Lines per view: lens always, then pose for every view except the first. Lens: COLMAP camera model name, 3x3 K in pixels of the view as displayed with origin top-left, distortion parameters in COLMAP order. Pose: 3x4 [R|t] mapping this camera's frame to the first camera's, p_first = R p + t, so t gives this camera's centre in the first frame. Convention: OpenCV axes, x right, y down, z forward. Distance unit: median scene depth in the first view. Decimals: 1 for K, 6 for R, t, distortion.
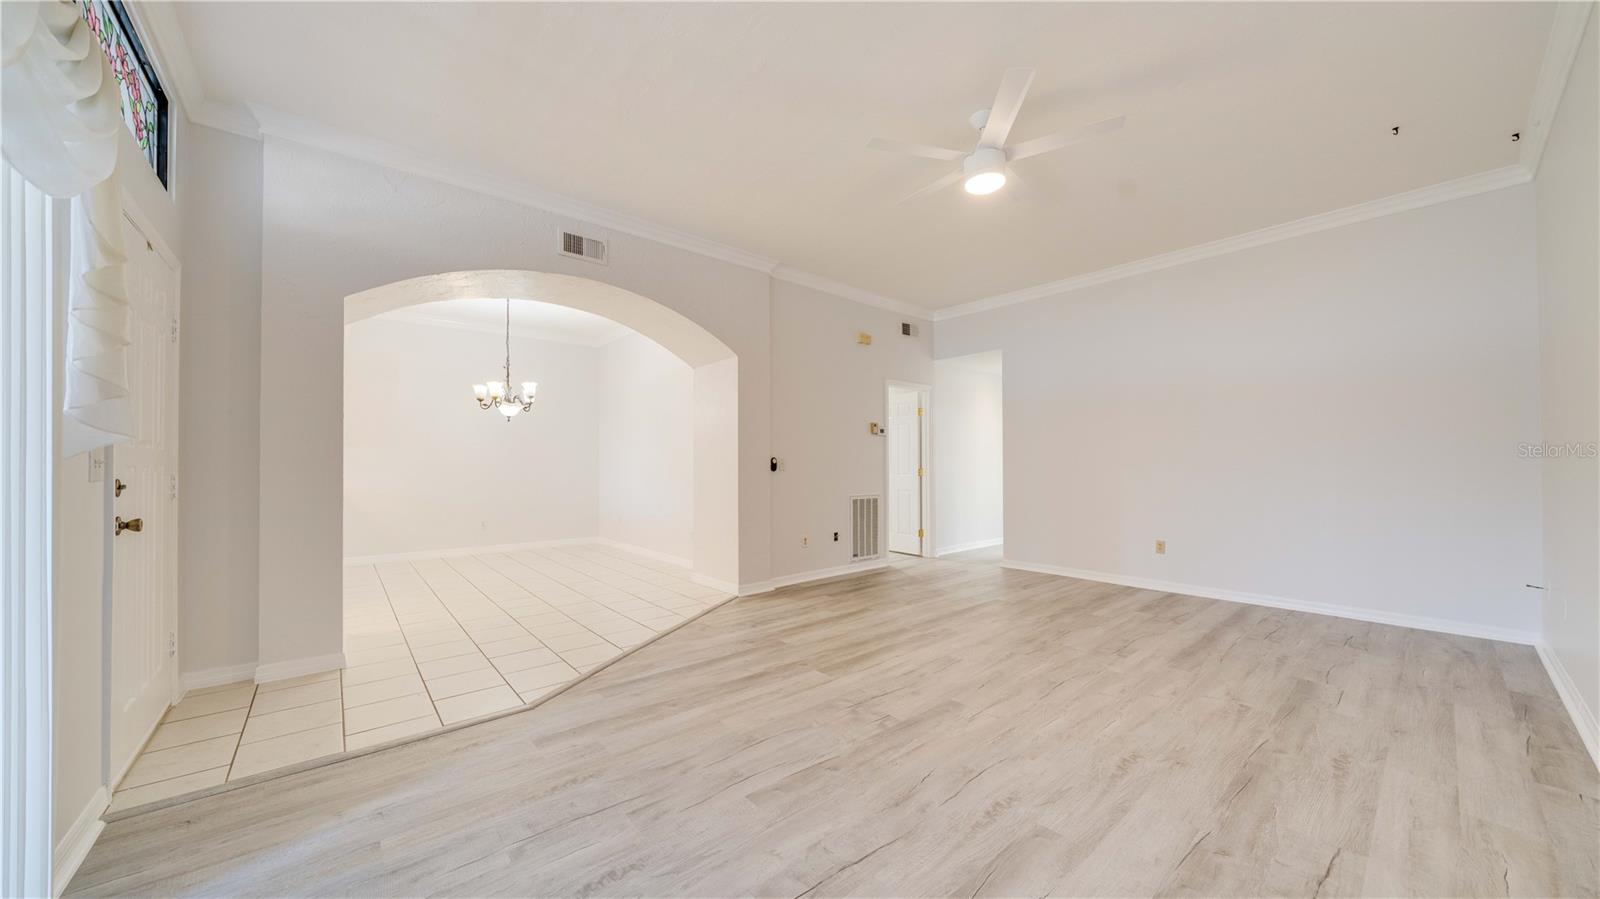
lens RADIAL K [[546.2, 0, 802.7], [0, 546.2, 456.6], [0, 0, 1]] dist [-0.001303, -0.000098]
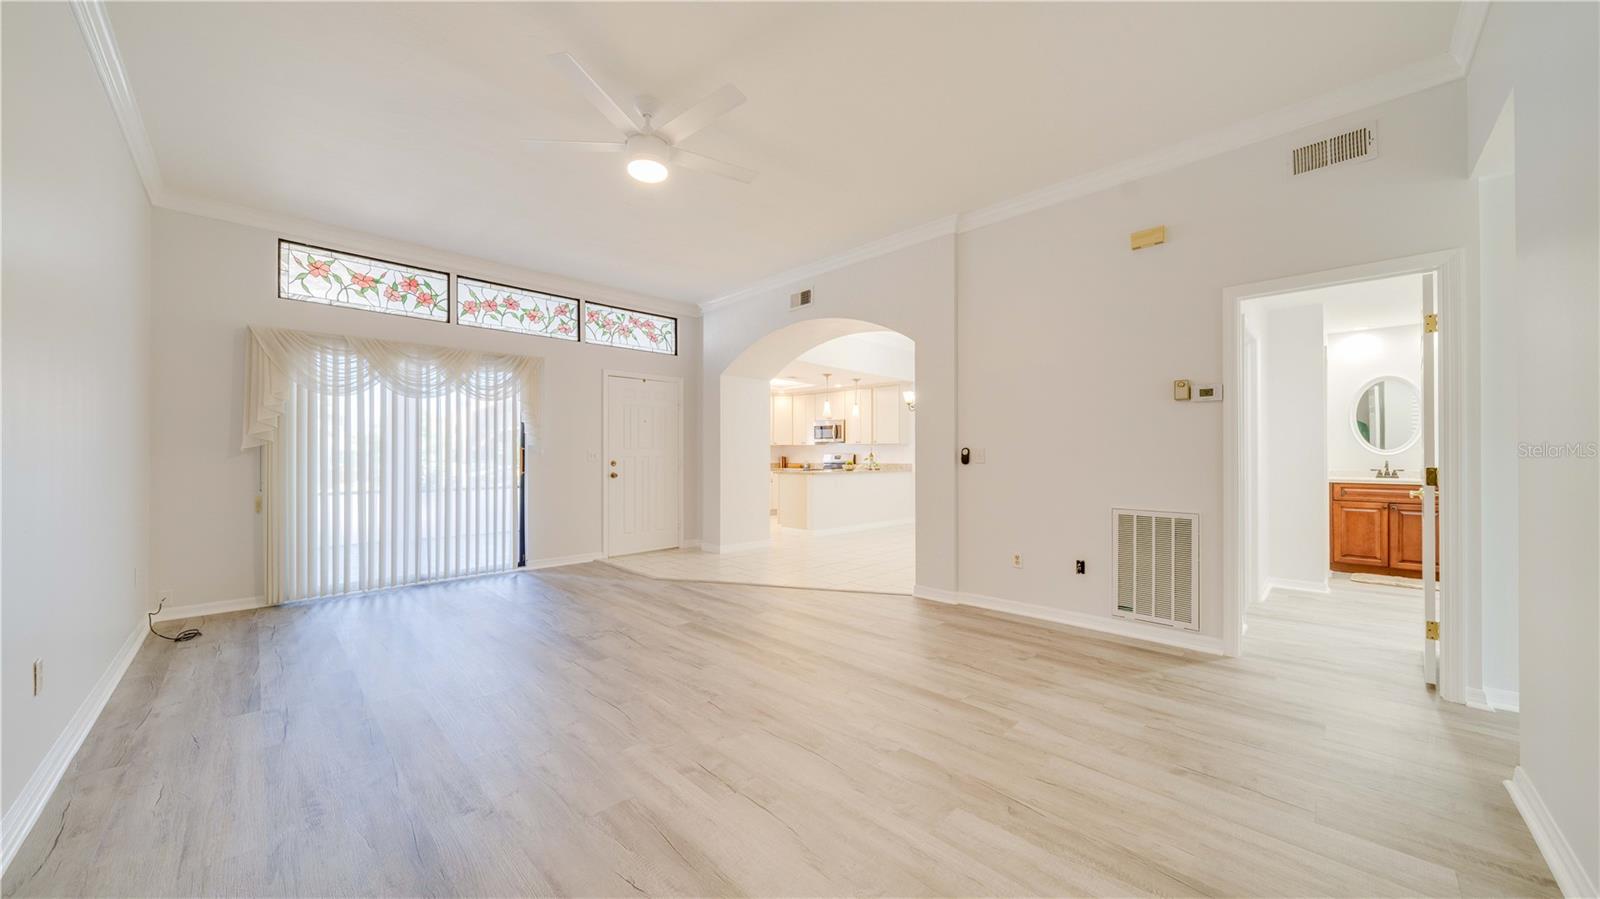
lens RADIAL K [[546.2, 0, 802.7], [0, 546.2, 456.6], [0, 0, 1]] dist [-0.001303, -0.000098]
pose [[0.078757, 0.000877, -0.996893, 1.285555], [0.018087, 0.999834, 0.002309, 0.012266], [0.996730, -0.018213, 0.078728, 1.155506]]
